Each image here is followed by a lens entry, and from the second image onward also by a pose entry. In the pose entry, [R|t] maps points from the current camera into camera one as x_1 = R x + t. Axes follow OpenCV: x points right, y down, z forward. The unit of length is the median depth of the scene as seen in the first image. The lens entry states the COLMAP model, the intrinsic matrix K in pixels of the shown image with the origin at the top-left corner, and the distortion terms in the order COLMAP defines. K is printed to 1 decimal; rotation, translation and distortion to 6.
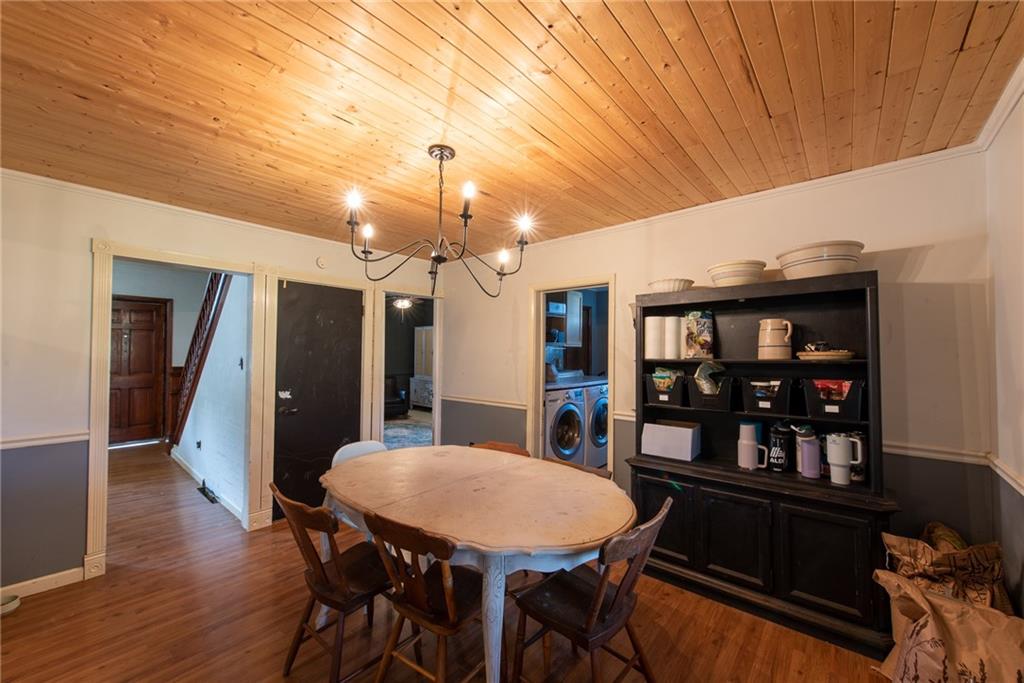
lens RADIAL K [[392.4, 0, 515.8], [0, 392.4, 344.6], [0, 0, 1]] dist [0.000326, 0.000056]
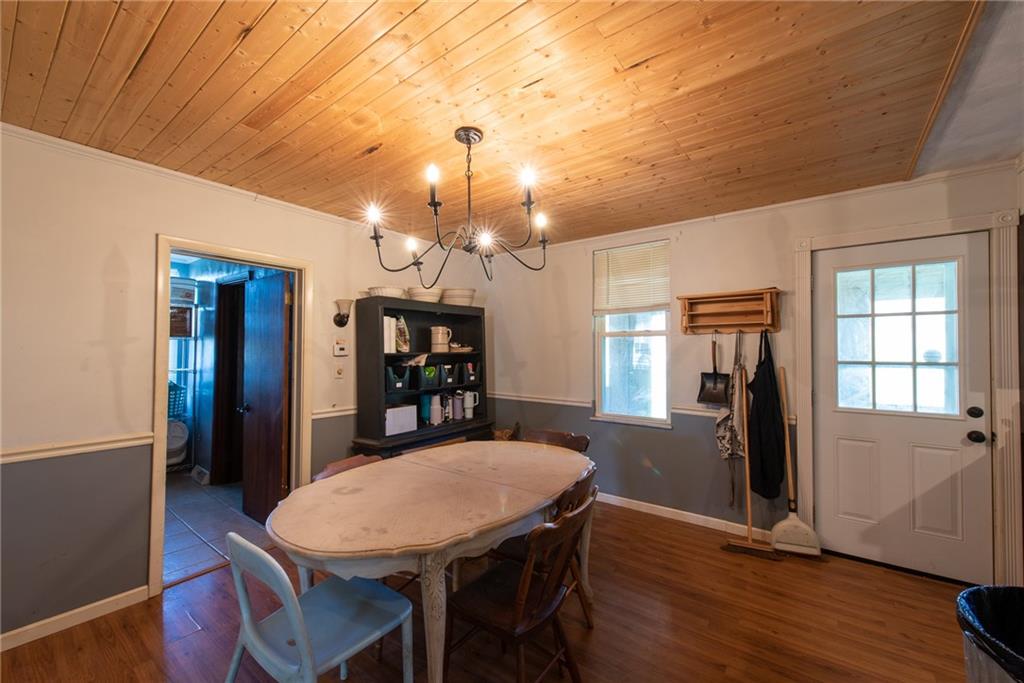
lens RADIAL K [[399.1, 0, 511.1], [0, 399.1, 344.7], [0, 0, 1]] dist [0.002471, 0.000188]
pose [[-0.046695, 0.012944, 0.998825, -1.042907], [-0.021397, 0.999674, -0.013955, 0.024414], [-0.998680, -0.022023, -0.046402, 0.846389]]
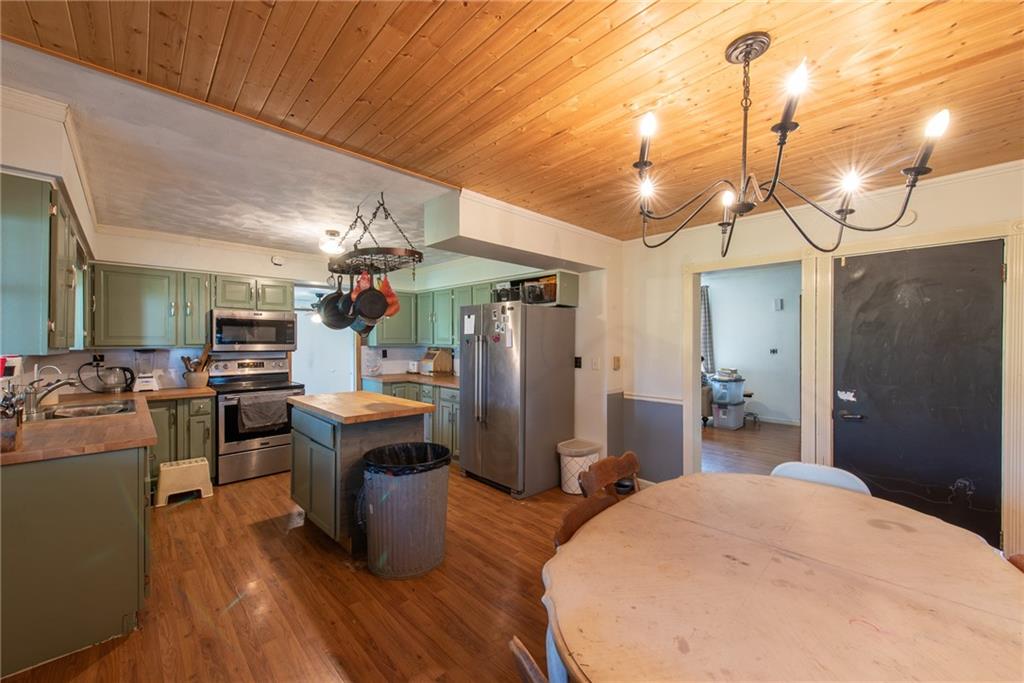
lens RADIAL K [[399.1, 0, 511.1], [0, 399.1, 344.7], [0, 0, 1]] dist [0.002471, 0.000188]
pose [[-0.105367, -0.000768, -0.994433, 0.490409], [0.016825, 0.999855, -0.002554, 0.015971], [0.994291, -0.017001, -0.105339, 0.599590]]
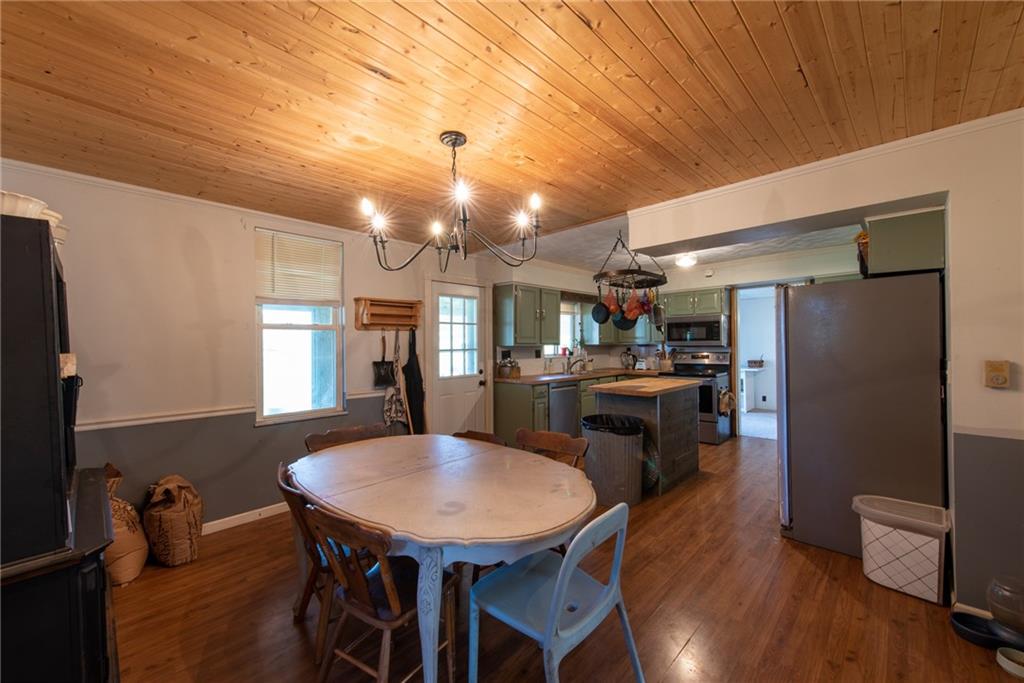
lens RADIAL K [[399.1, 0, 511.1], [0, 399.1, 344.7], [0, 0, 1]] dist [0.002471, 0.000188]
pose [[-0.997369, 0.006821, 0.072174, -0.366235], [0.005680, 0.999856, -0.016002, 0.047299], [-0.072273, -0.015550, -0.997264, 1.810895]]
